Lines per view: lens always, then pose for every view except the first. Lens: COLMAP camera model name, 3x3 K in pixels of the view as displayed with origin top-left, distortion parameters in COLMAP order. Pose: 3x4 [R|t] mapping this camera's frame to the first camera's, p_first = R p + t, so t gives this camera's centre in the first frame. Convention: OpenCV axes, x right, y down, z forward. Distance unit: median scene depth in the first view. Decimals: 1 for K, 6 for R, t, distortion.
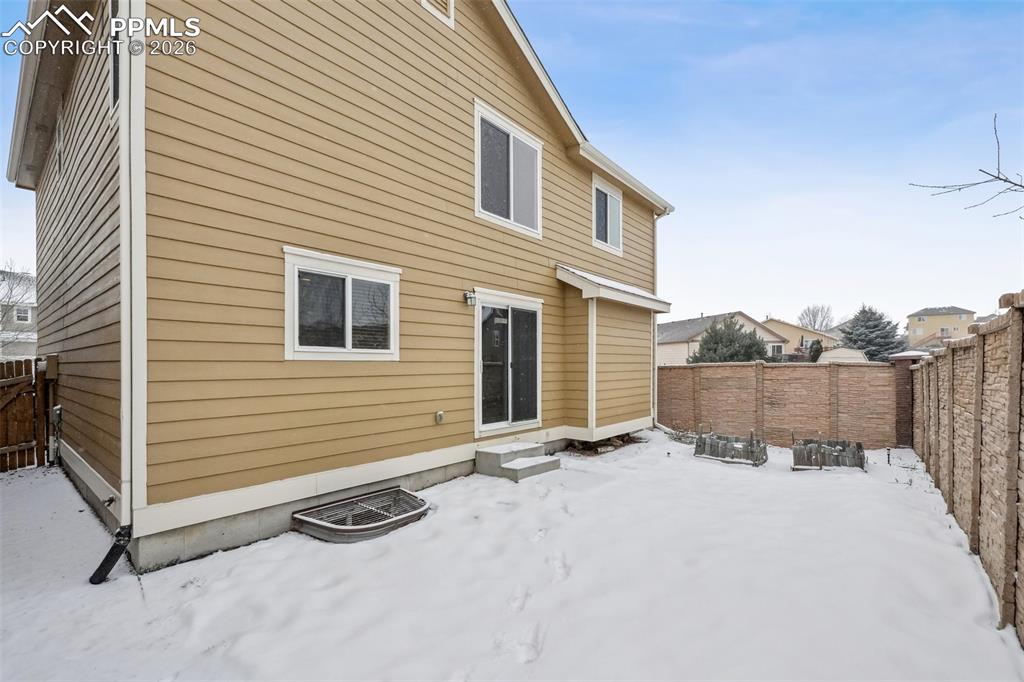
lens RADIAL K [[441.8, 0, 515.2], [0, 441.8, 371.9], [0, 0, 1]] dist [0.005960, 0.000197]
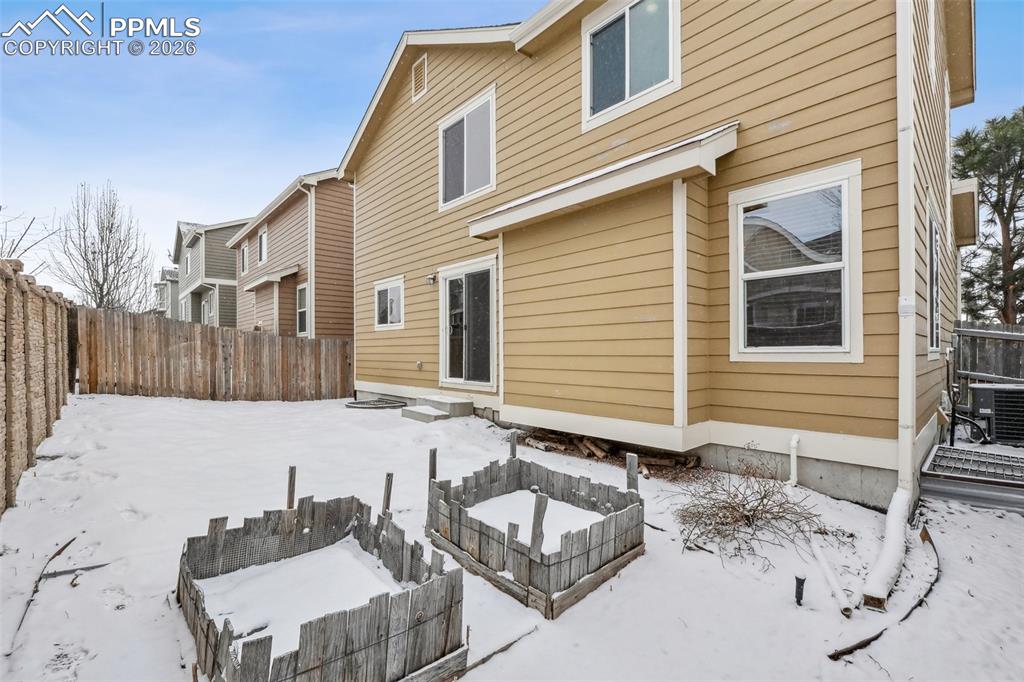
lens RADIAL K [[441.8, 0, 509.6], [0, 441.8, 344.1], [0, 0, 1]] dist [0.005960, 0.000197]
pose [[-0.131123, -0.003404, -0.991360, 1.156041], [-0.001732, 0.999993, -0.003204, 0.032234], [0.991365, 0.001297, -0.131128, 1.371747]]
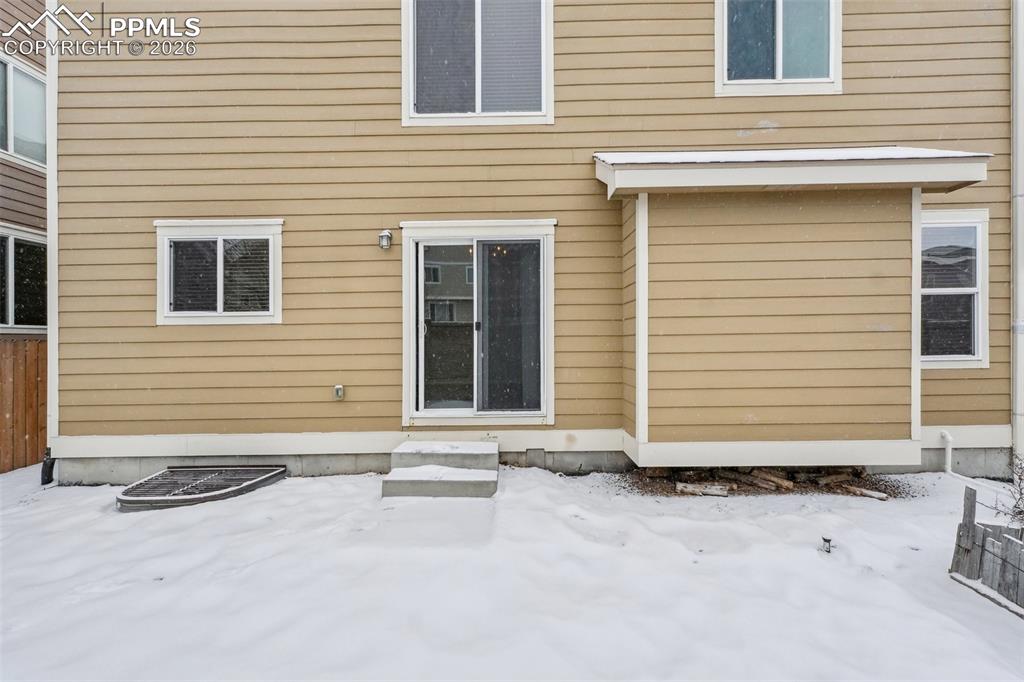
lens RADIAL K [[441.8, 0, 515.9], [0, 441.8, 340.4], [0, 0, 1]] dist [0.005960, 0.000197]
pose [[0.635498, -0.002237, -0.772099, 0.602788], [0.000155, 0.999996, -0.002770, 0.009555], [0.772102, 0.001641, 0.635496, 0.674196]]
